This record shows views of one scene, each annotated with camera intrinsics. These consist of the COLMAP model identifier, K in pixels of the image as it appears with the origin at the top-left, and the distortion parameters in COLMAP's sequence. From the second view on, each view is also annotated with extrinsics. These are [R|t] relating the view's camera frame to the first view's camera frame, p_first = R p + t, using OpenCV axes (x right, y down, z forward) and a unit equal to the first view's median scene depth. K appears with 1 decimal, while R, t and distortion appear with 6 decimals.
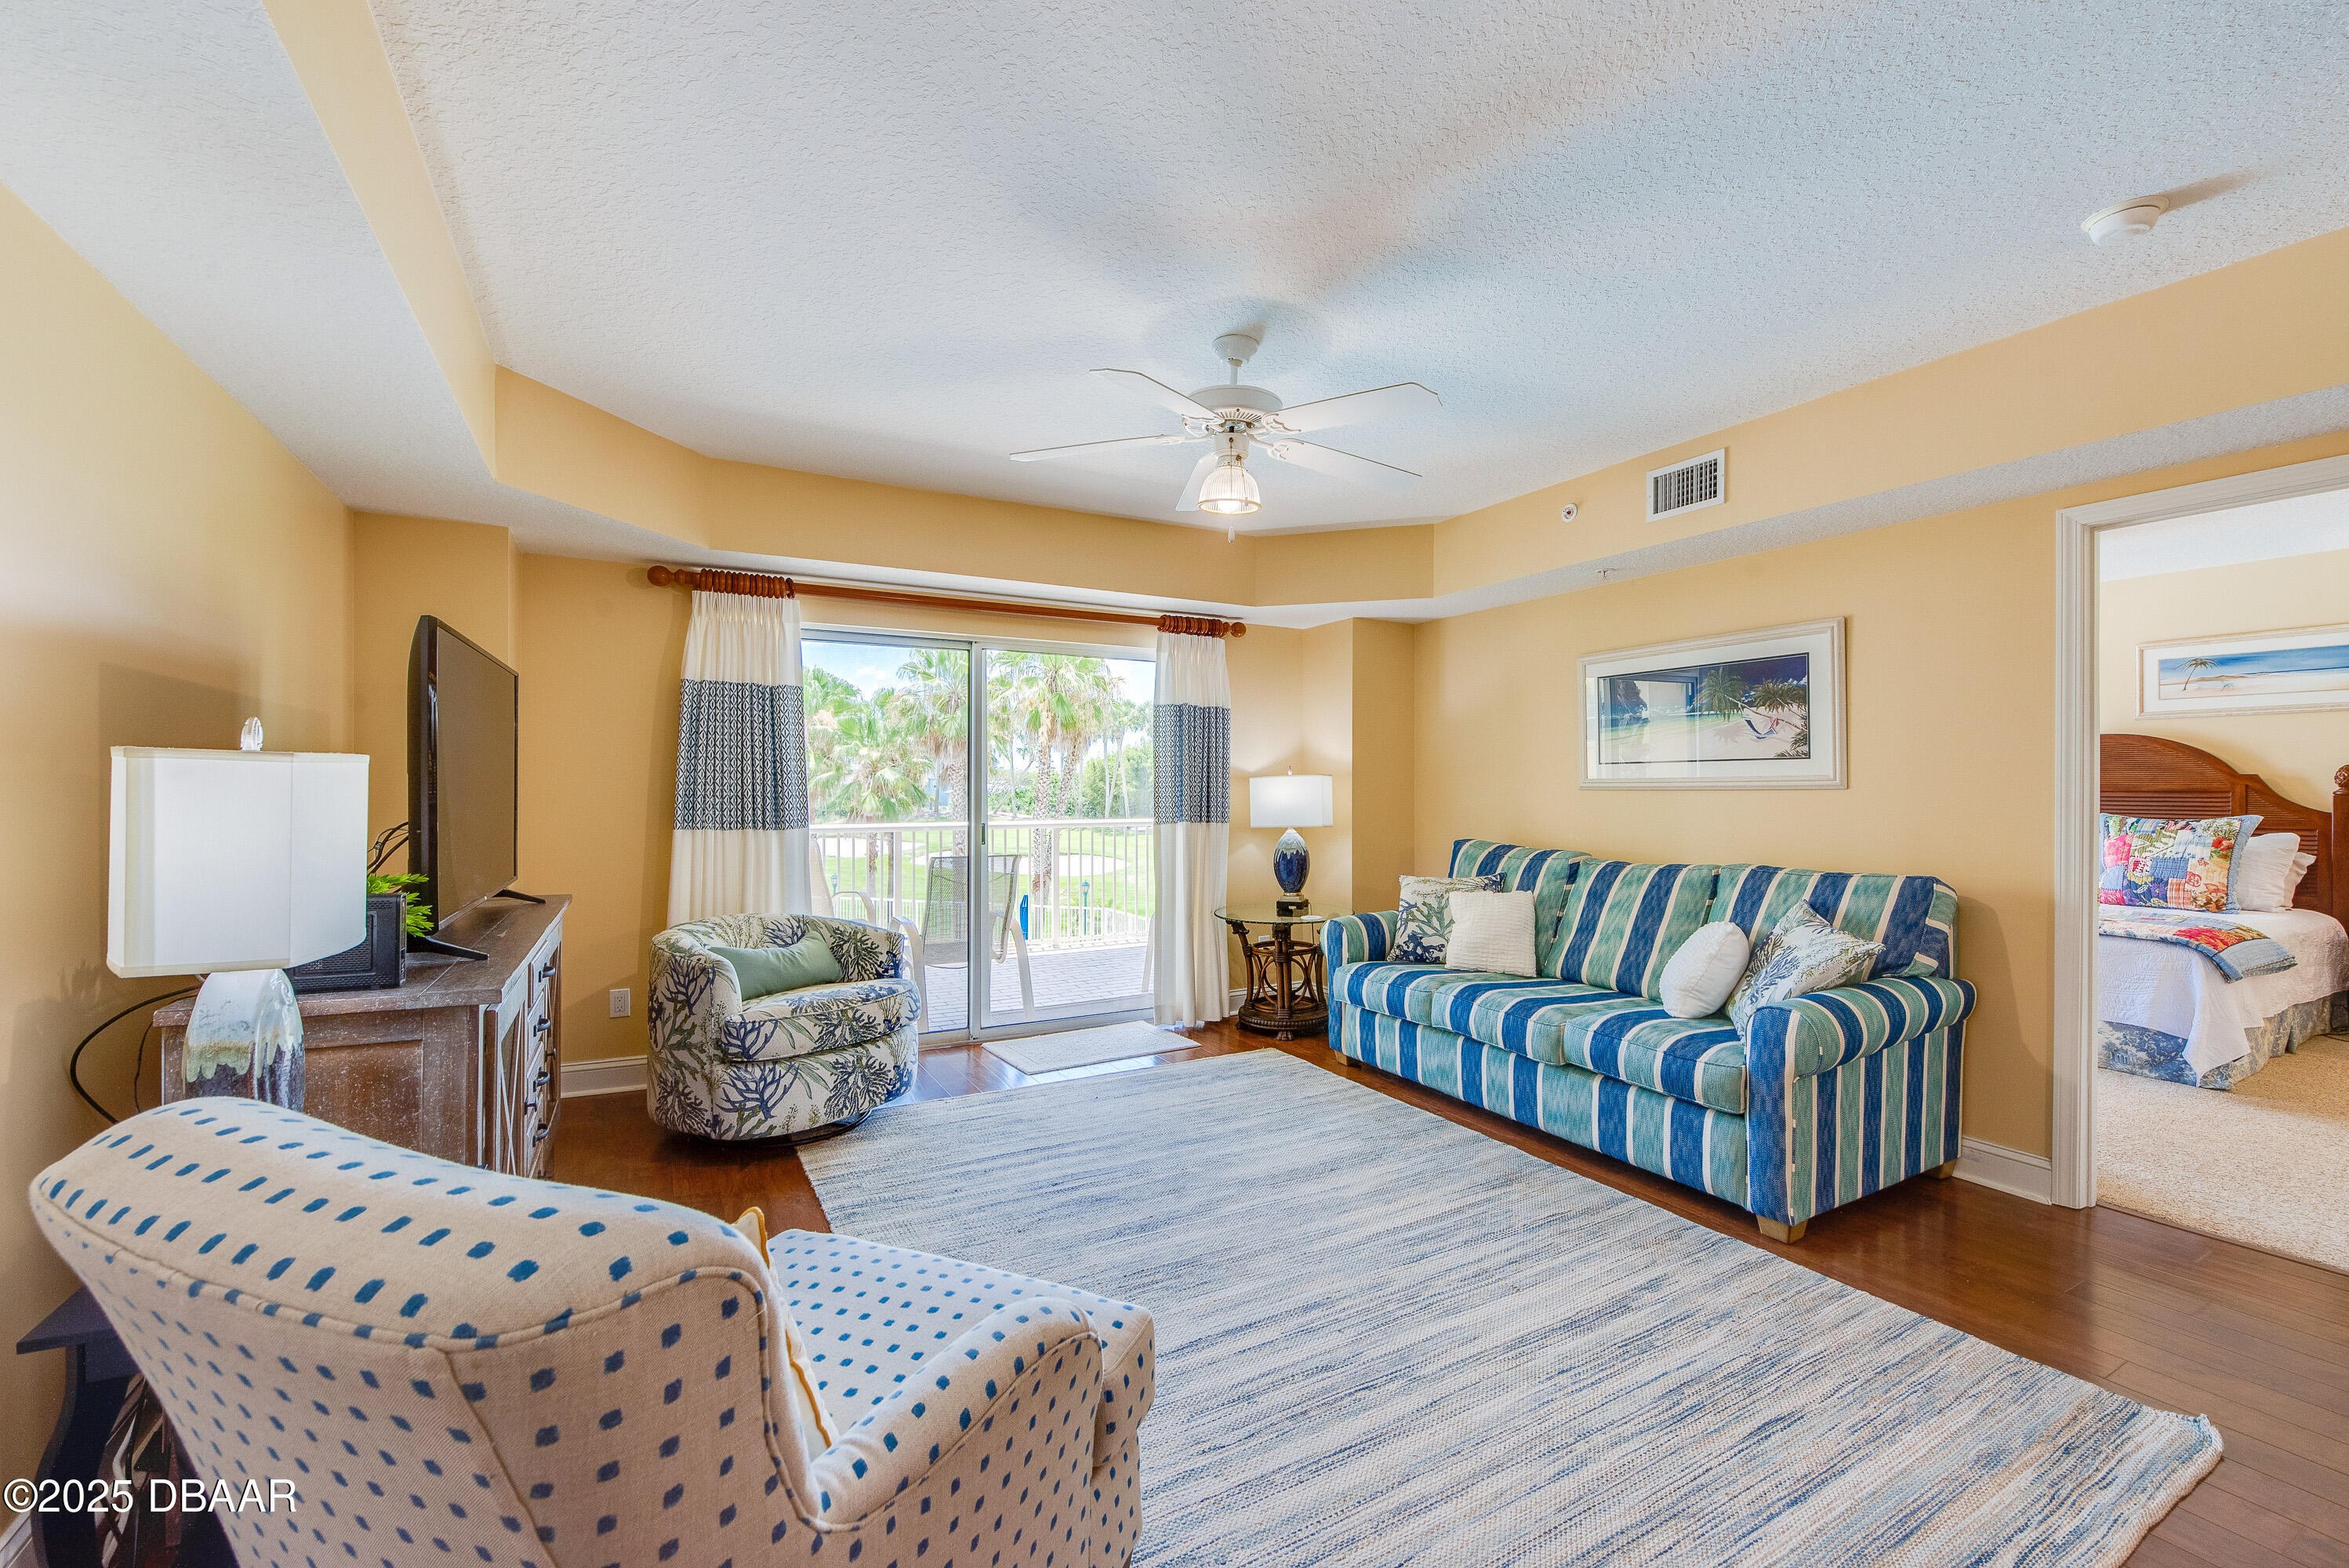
lens RADIAL K [[951.4, 0, 1157.1], [0, 951.4, 785.4], [0, 0, 1]] dist [-0.010185, -0.000685]
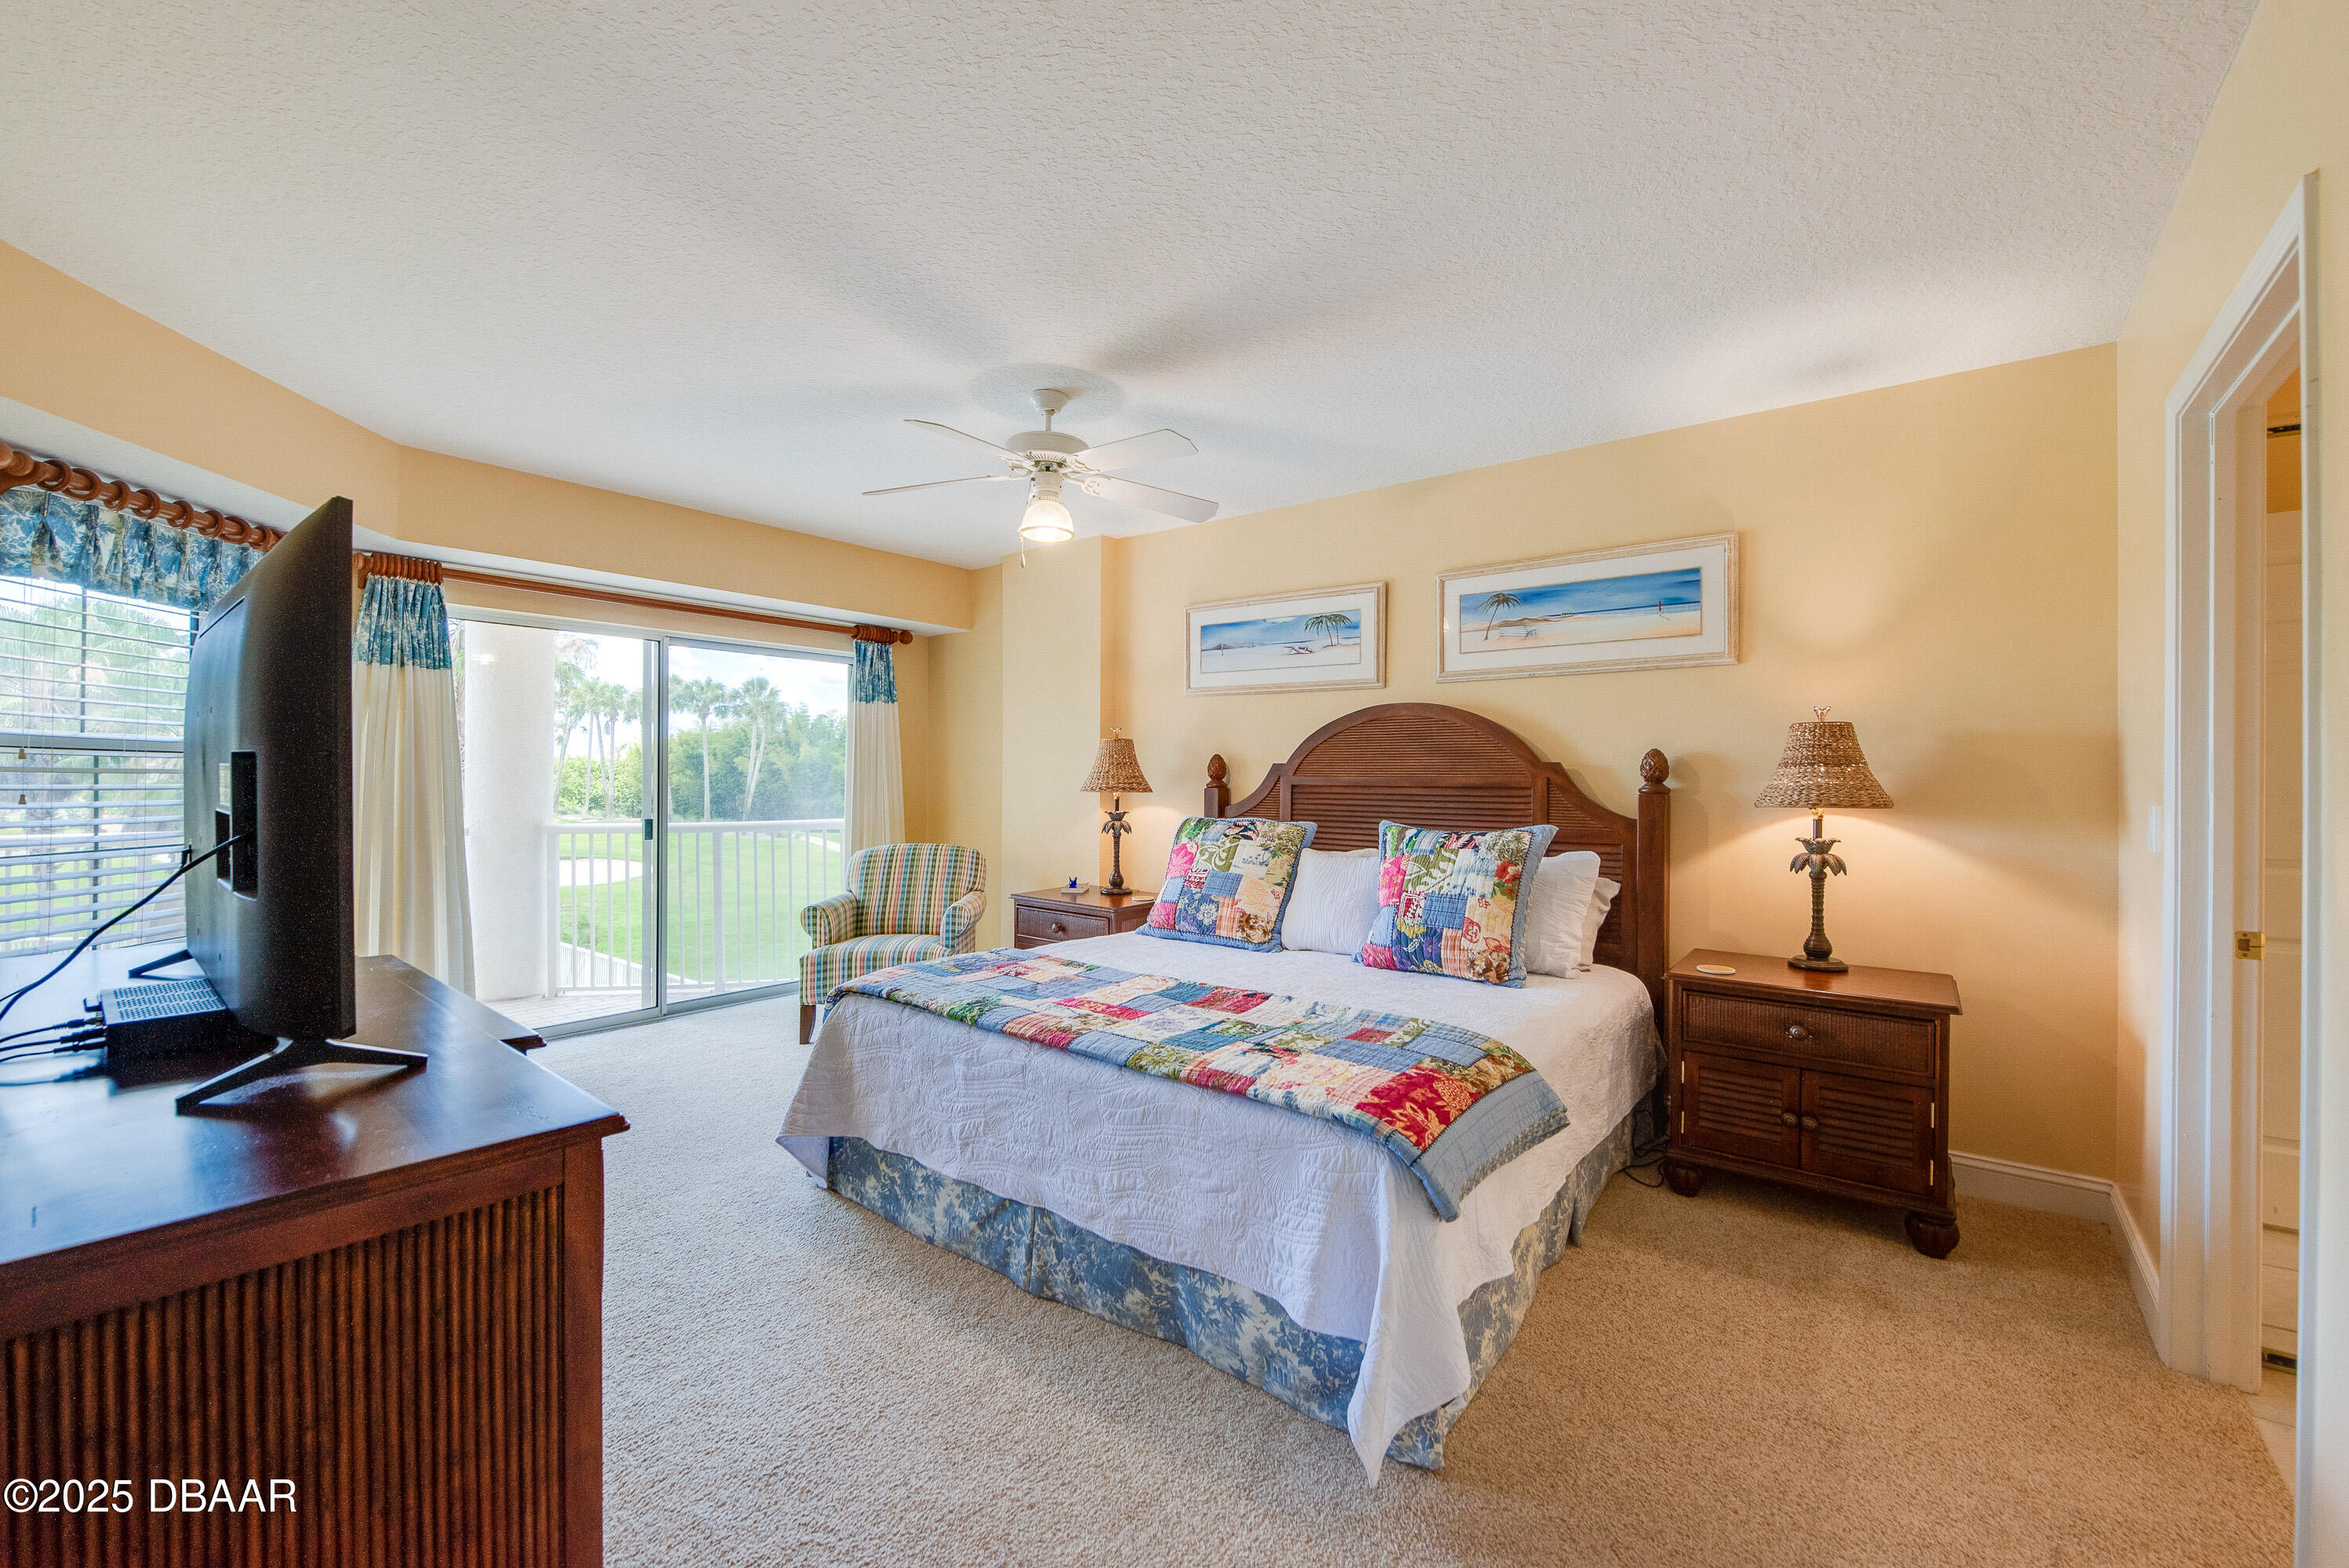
lens RADIAL K [[969.8, 0, 1184.5], [0, 969.8, 777.3], [0, 0, 1]] dist [-0.000359, -0.000276]
pose [[0.907246, 0.005764, 0.420562, 0.659441], [-0.004651, 0.999982, -0.003673, 0.002878], [-0.420575, 0.001376, 0.907257, 0.497274]]
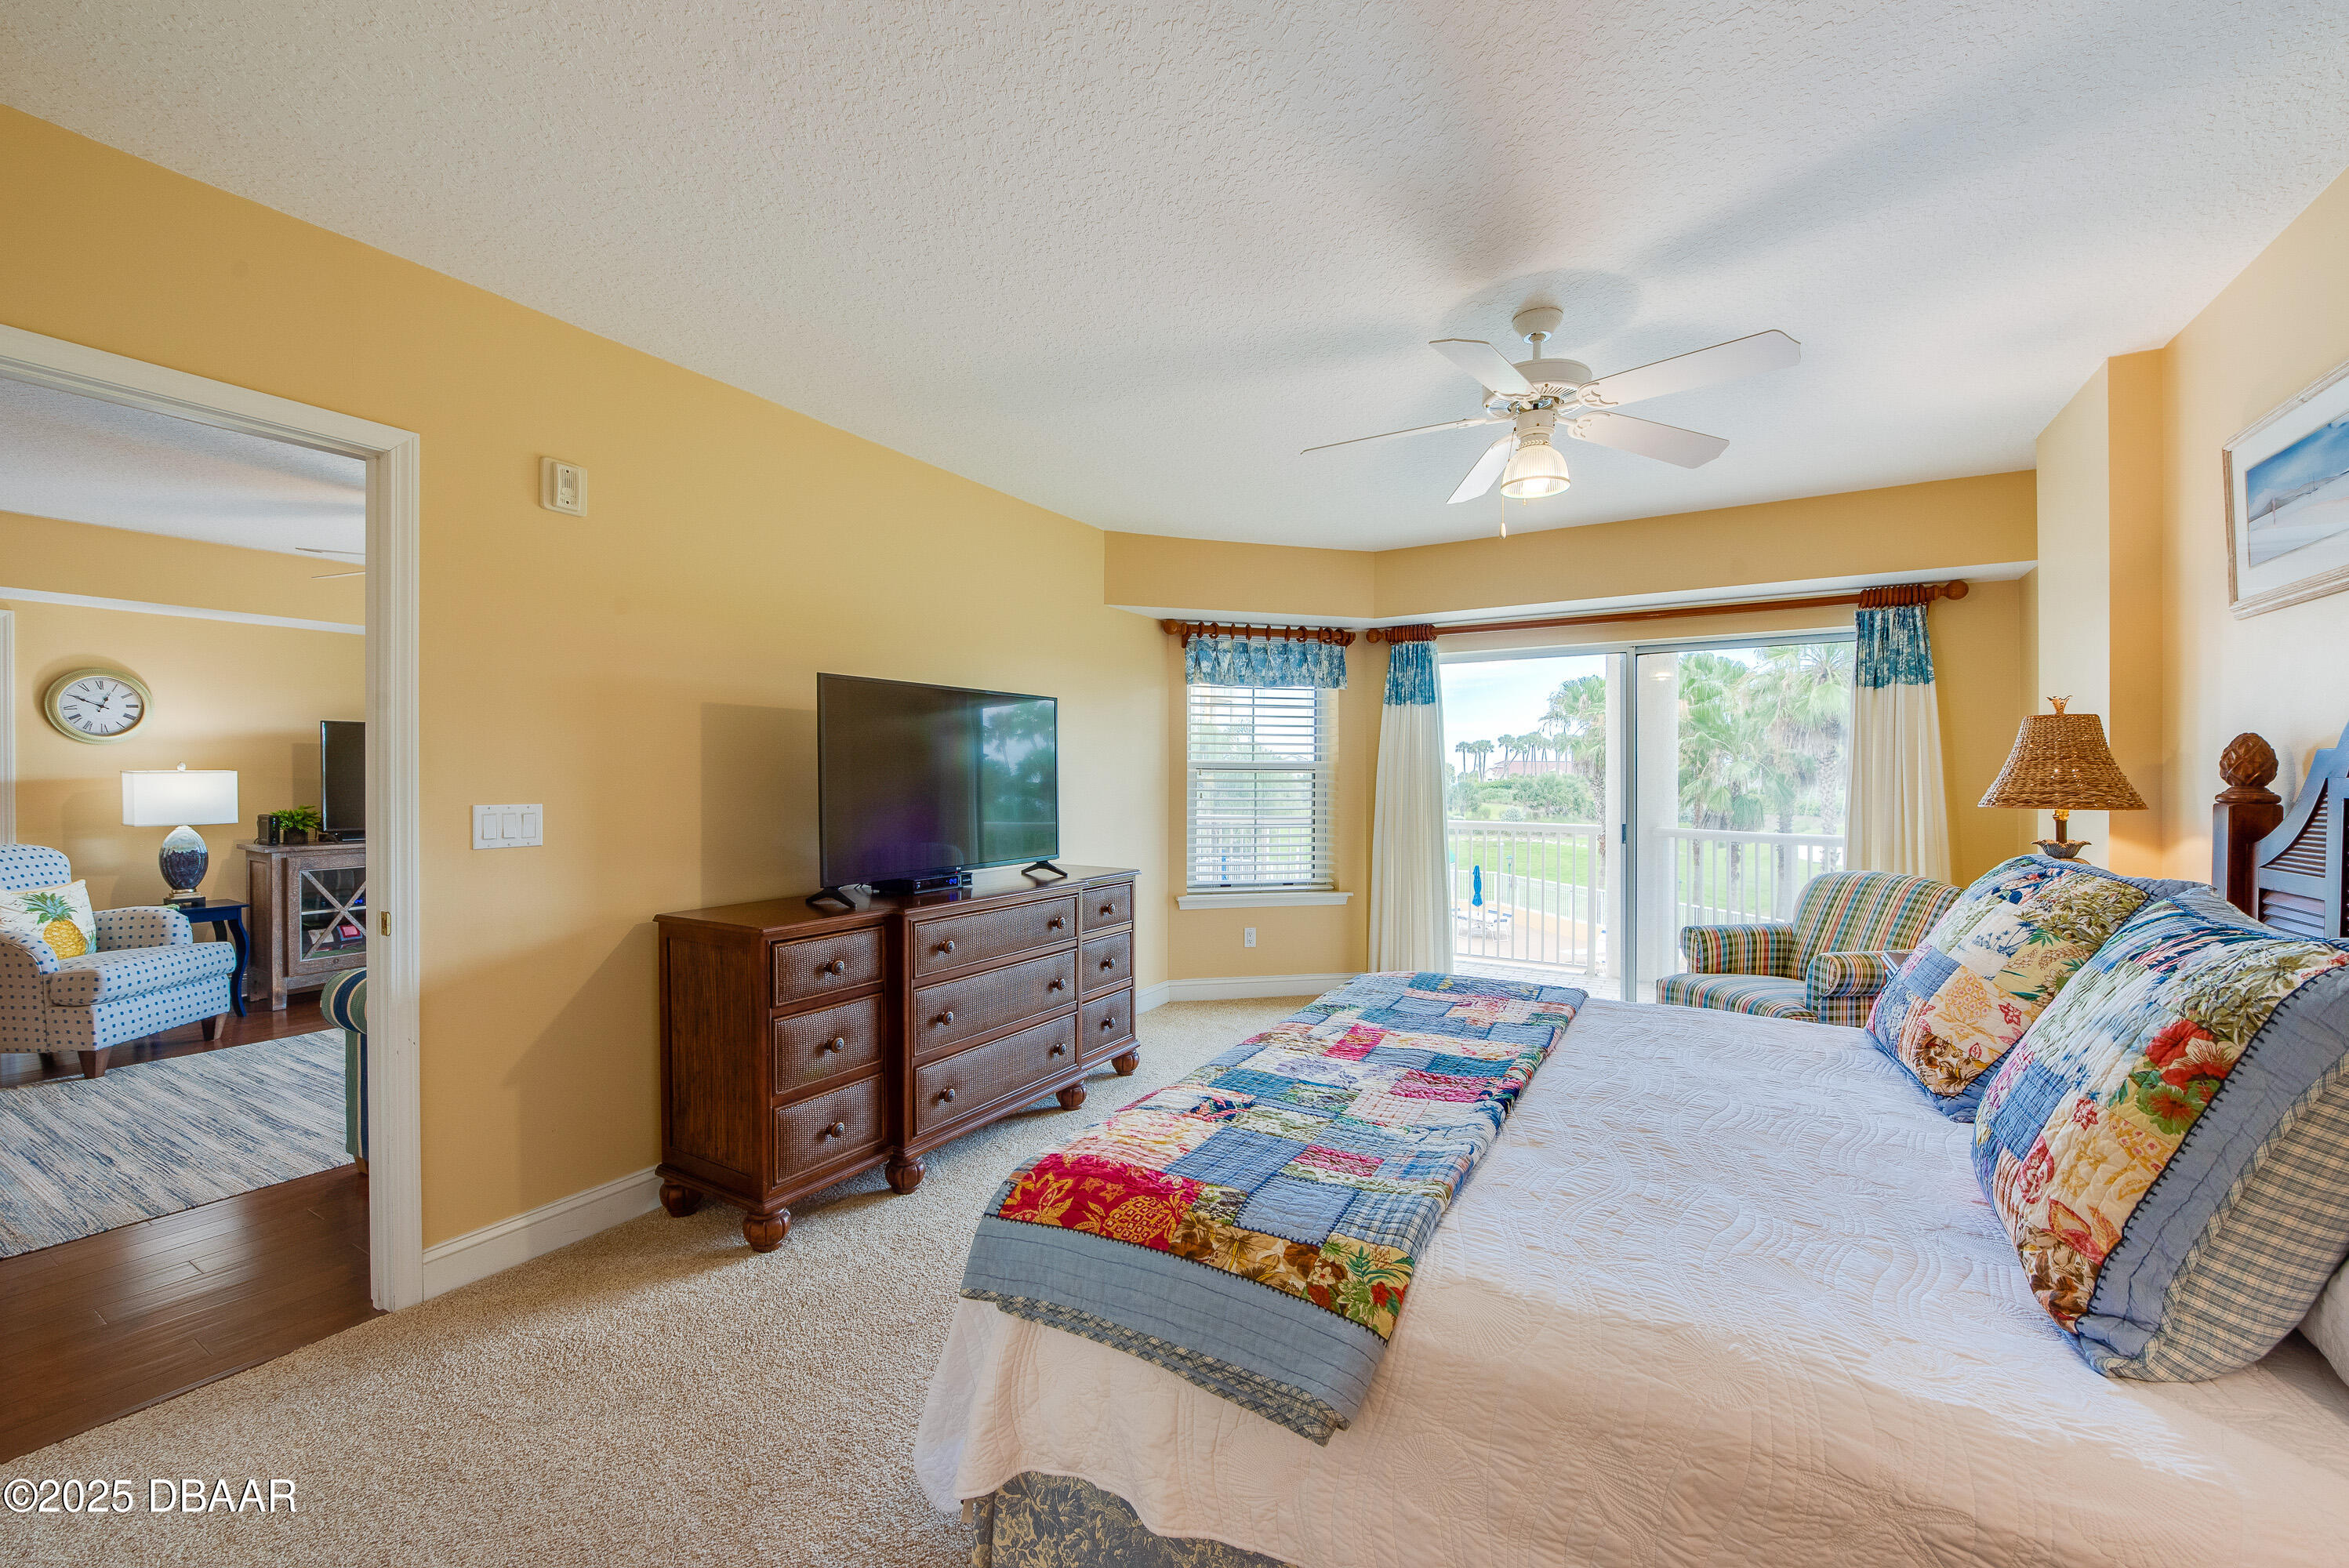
lens RADIAL K [[951.4, 0, 1157.1], [0, 951.4, 785.4], [0, 0, 1]] dist [-0.010185, -0.000685]
pose [[0.519145, 0.005904, -0.854666, 1.182334], [-0.004042, 0.999982, 0.004453, 0.001048], [0.854677, 0.001143, 0.519159, 0.674861]]
